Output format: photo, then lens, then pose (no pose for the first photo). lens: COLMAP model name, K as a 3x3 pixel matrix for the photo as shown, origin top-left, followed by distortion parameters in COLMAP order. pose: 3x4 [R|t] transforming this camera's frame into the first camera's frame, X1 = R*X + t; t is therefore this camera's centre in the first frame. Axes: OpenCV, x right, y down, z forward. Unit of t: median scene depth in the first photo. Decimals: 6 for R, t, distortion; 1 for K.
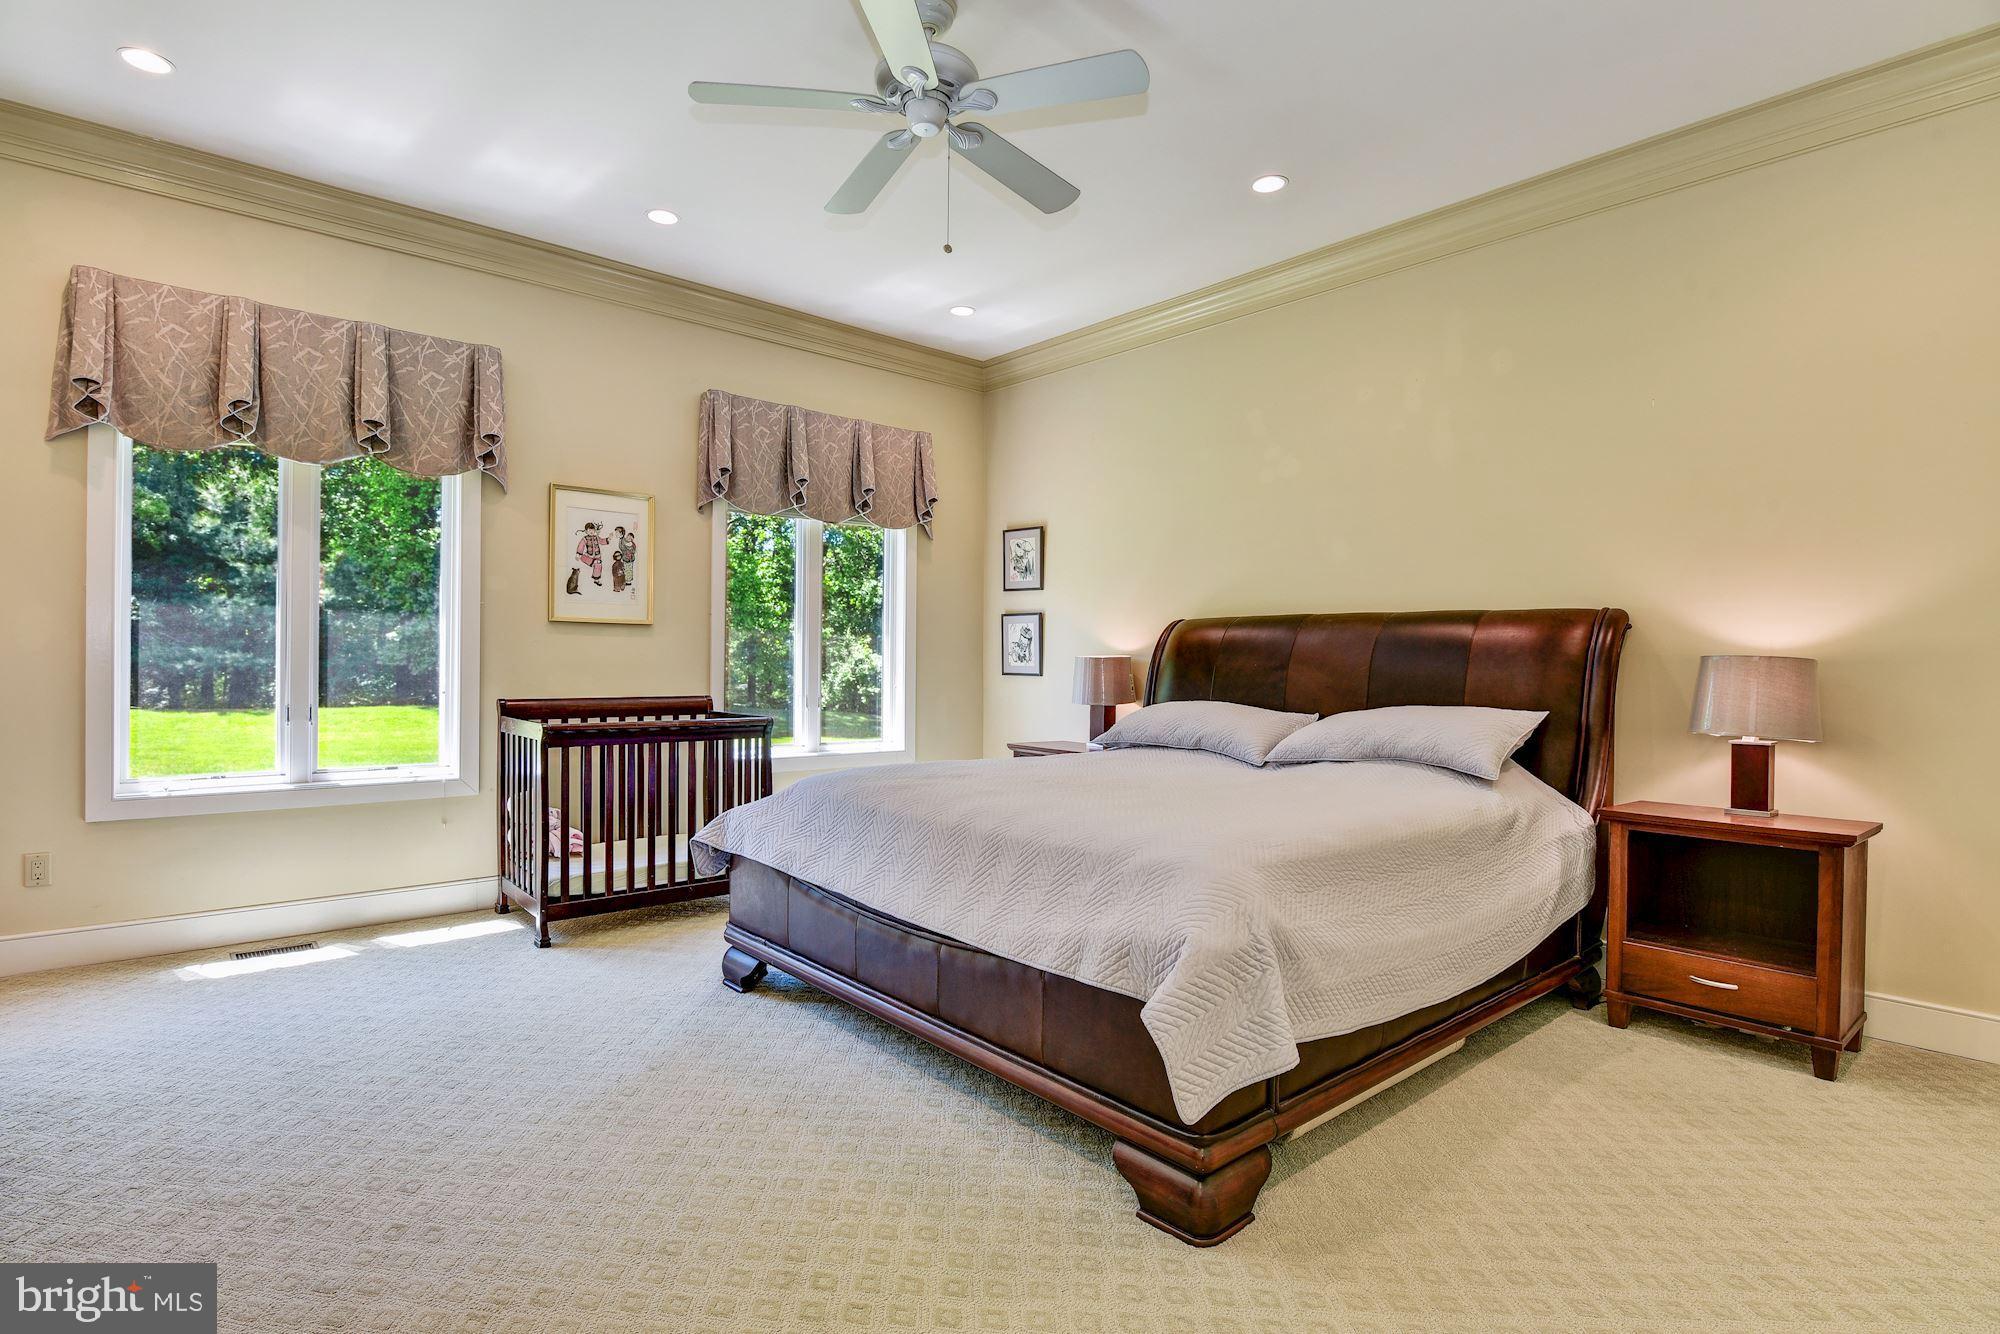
lens RADIAL K [[980.0, 0, 997.4], [0, 980.0, 664.1], [0, 0, 1]] dist [-0.022061, 0.000678]
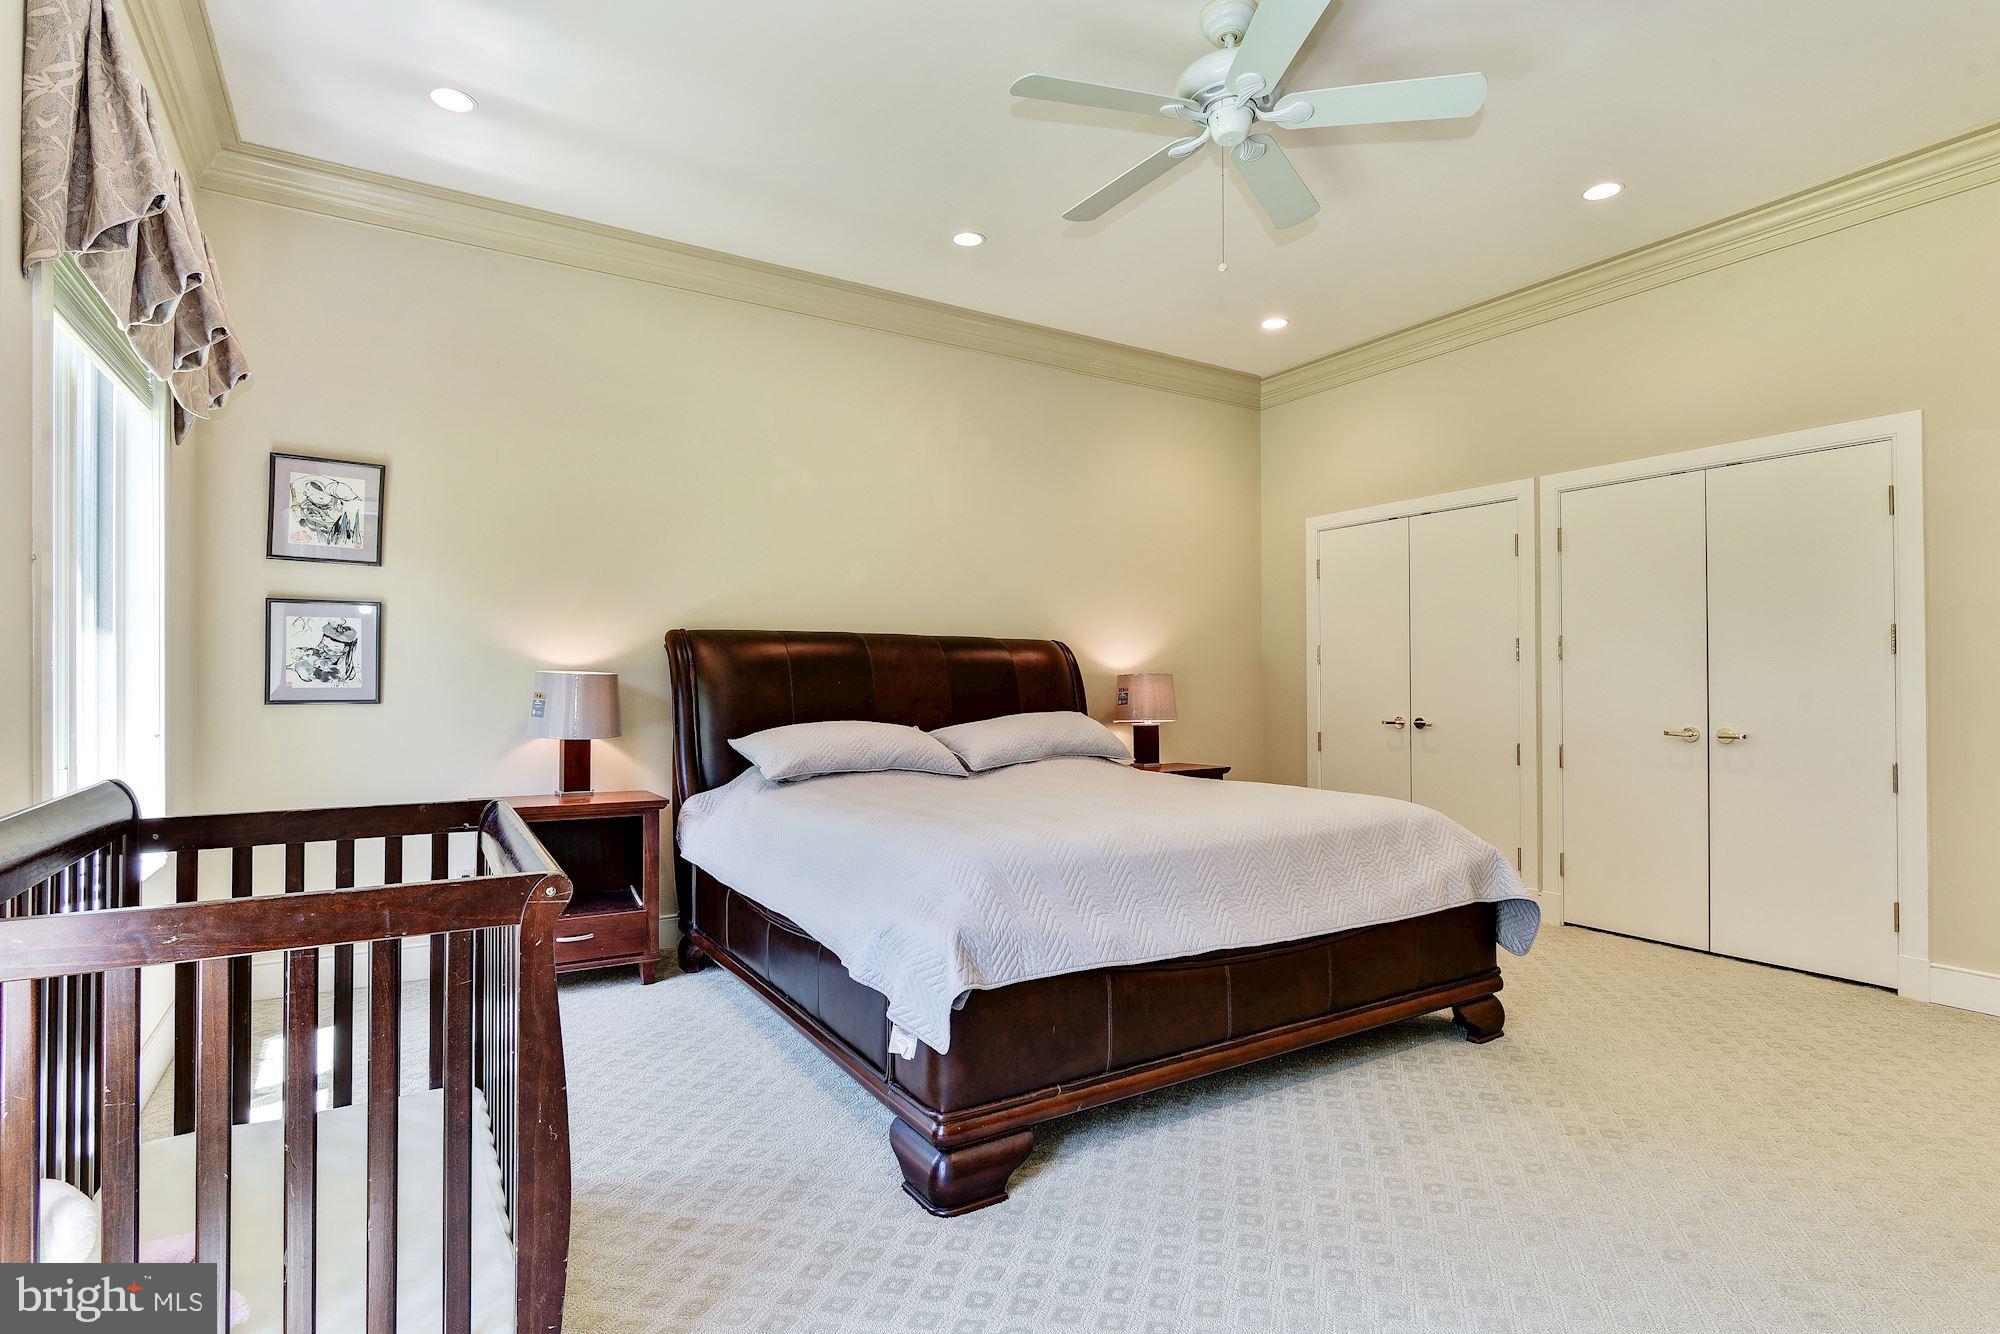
lens RADIAL K [[980.0, 0, 998.2], [0, 980.0, 671.4], [0, 0, 1]] dist [-0.022061, 0.000678]
pose [[0.145460, -0.009494, 0.989319, -0.510442], [-0.003245, 0.999944, 0.010073, -0.015441], [-0.989359, -0.004675, 0.145421, 0.511367]]
